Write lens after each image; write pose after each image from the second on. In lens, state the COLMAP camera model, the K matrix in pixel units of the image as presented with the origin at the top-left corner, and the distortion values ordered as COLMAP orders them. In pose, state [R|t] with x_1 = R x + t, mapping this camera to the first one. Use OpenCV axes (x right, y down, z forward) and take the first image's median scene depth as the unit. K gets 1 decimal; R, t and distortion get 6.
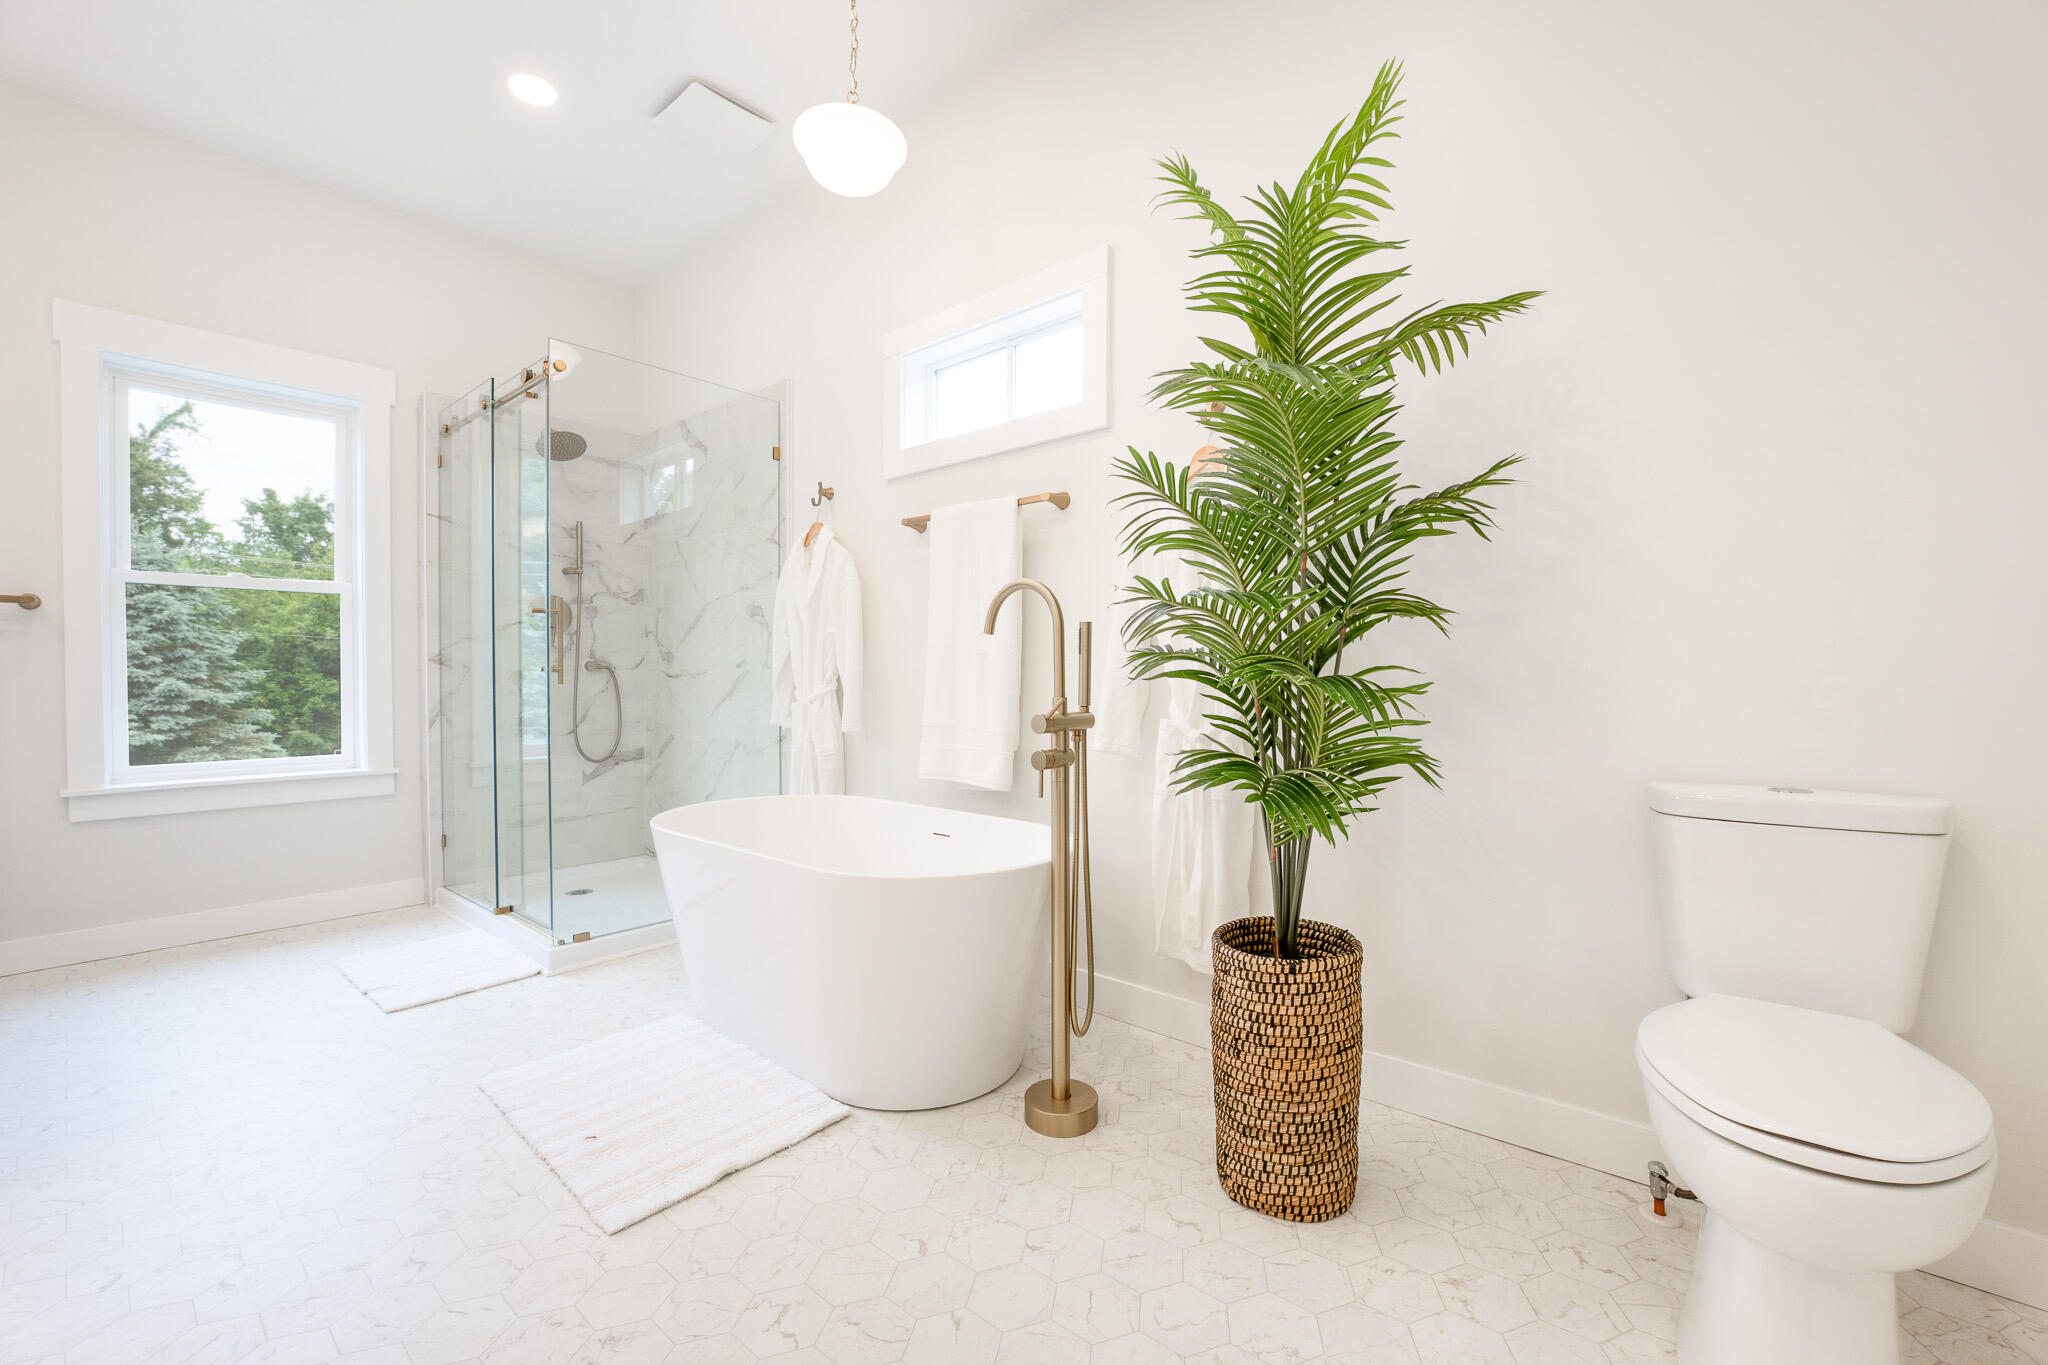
lens RADIAL K [[834.9, 0, 1019.9], [0, 834.9, 681.5], [0, 0, 1]] dist [-0.018766, 0.000676]
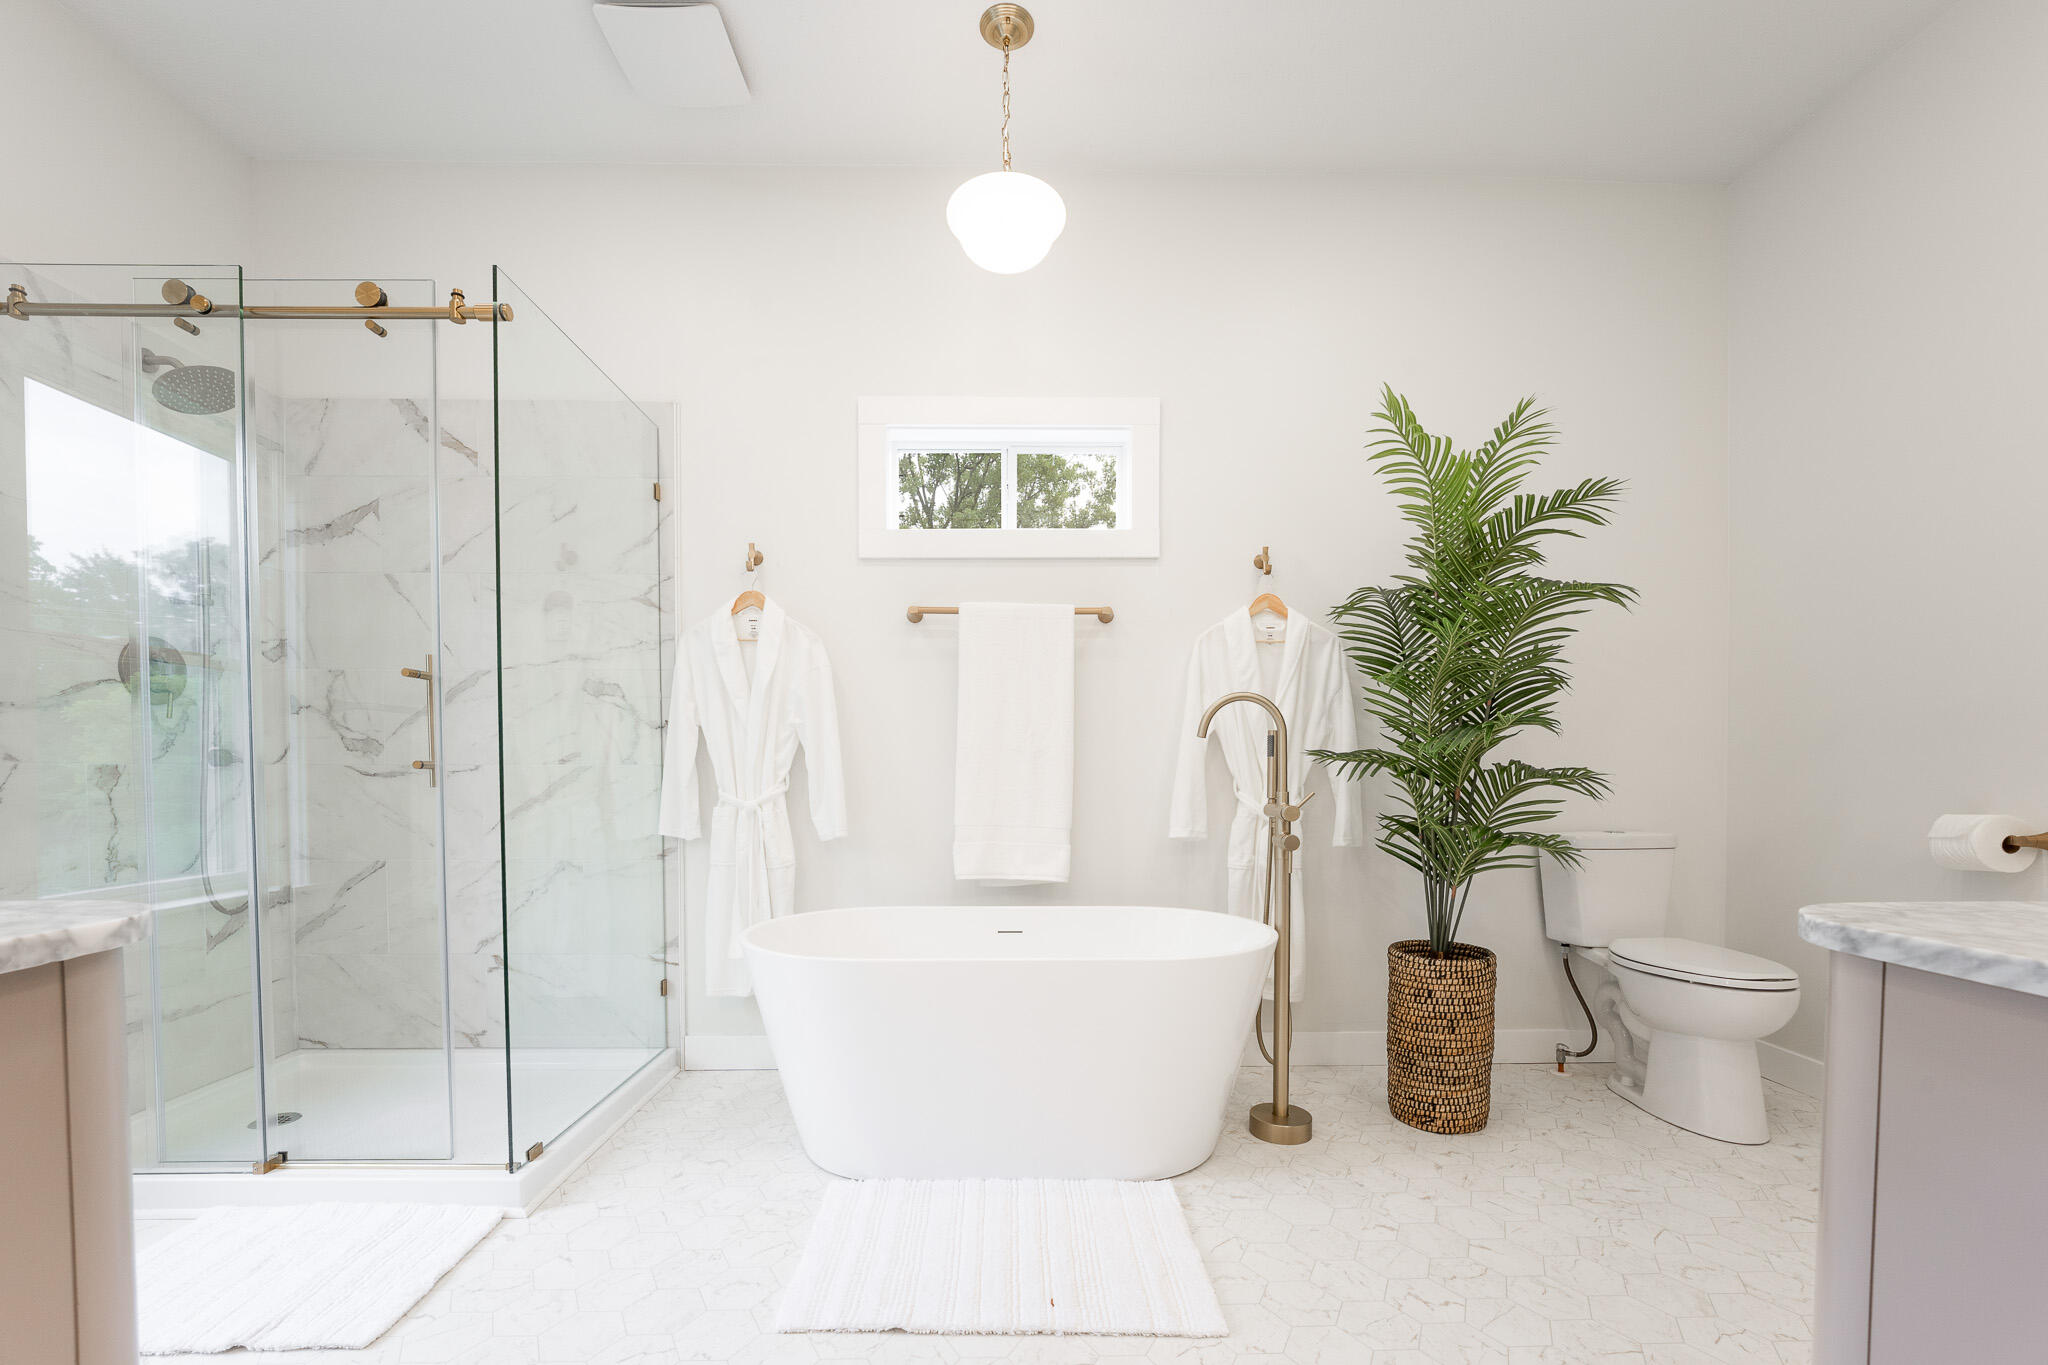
lens RADIAL K [[834.9, 0, 1032.4], [0, 834.9, 793.5], [0, 0, 1]] dist [-0.018766, 0.000676]
pose [[0.748922, -0.016471, 0.662454, -0.634483], [0.003947, 0.999784, 0.020397, -0.003627], [-0.662647, -0.012661, 0.748825, 0.198957]]
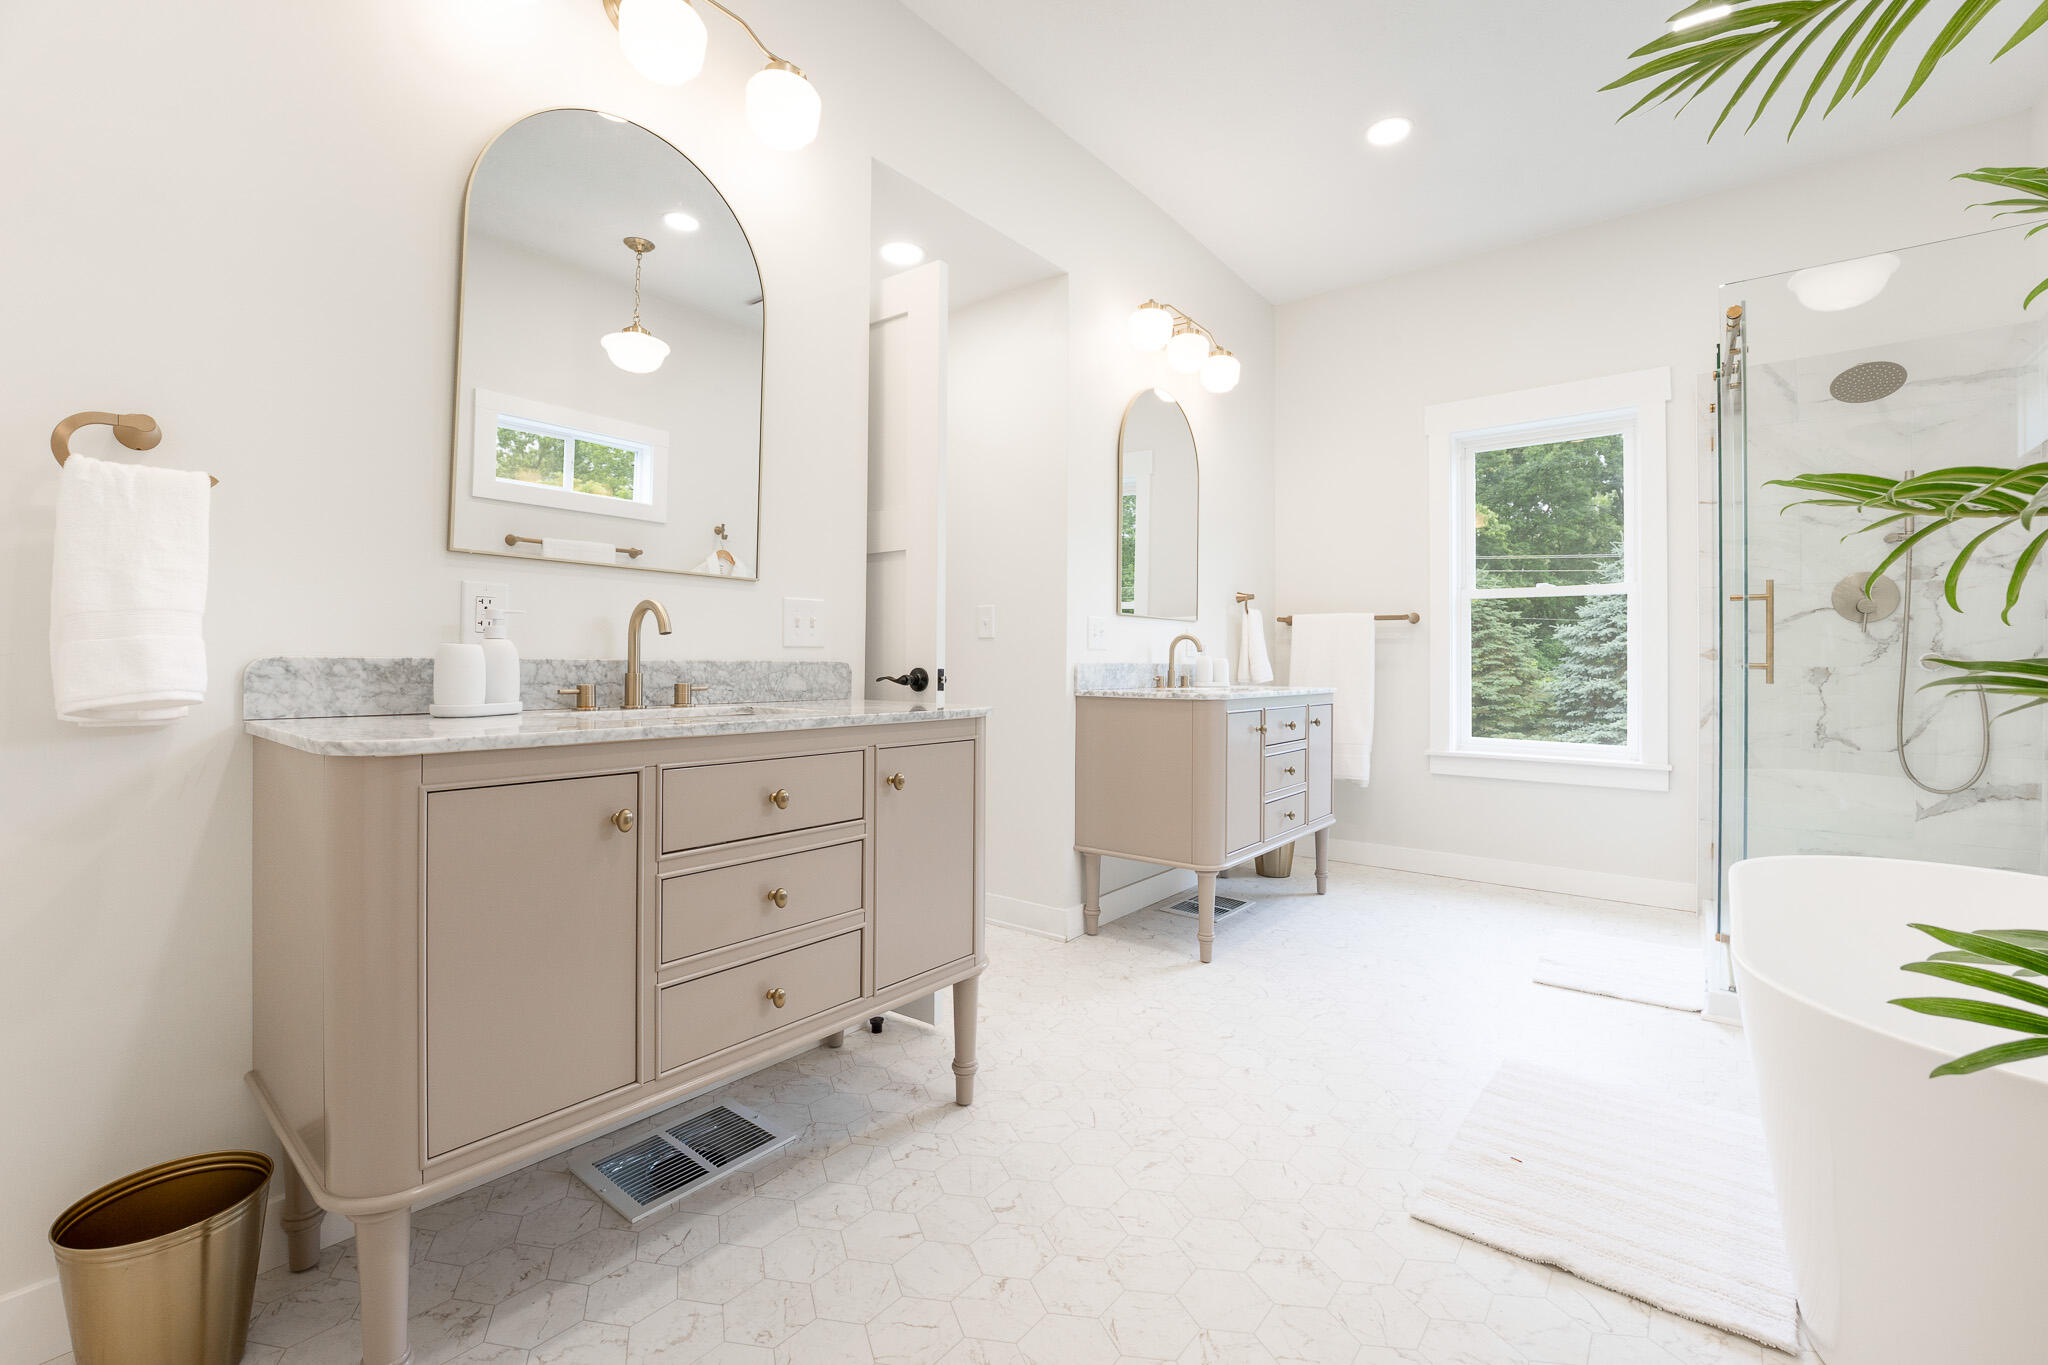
lens RADIAL K [[834.9, 0, 1012.6], [0, 834.9, 668.0], [0, 0, 1]] dist [-0.018766, 0.000676]
pose [[0.039611, 0.005139, -0.999202, 0.236486], [-0.017098, 0.999844, 0.004464, -0.003504], [0.999069, 0.016907, 0.039693, 0.210762]]
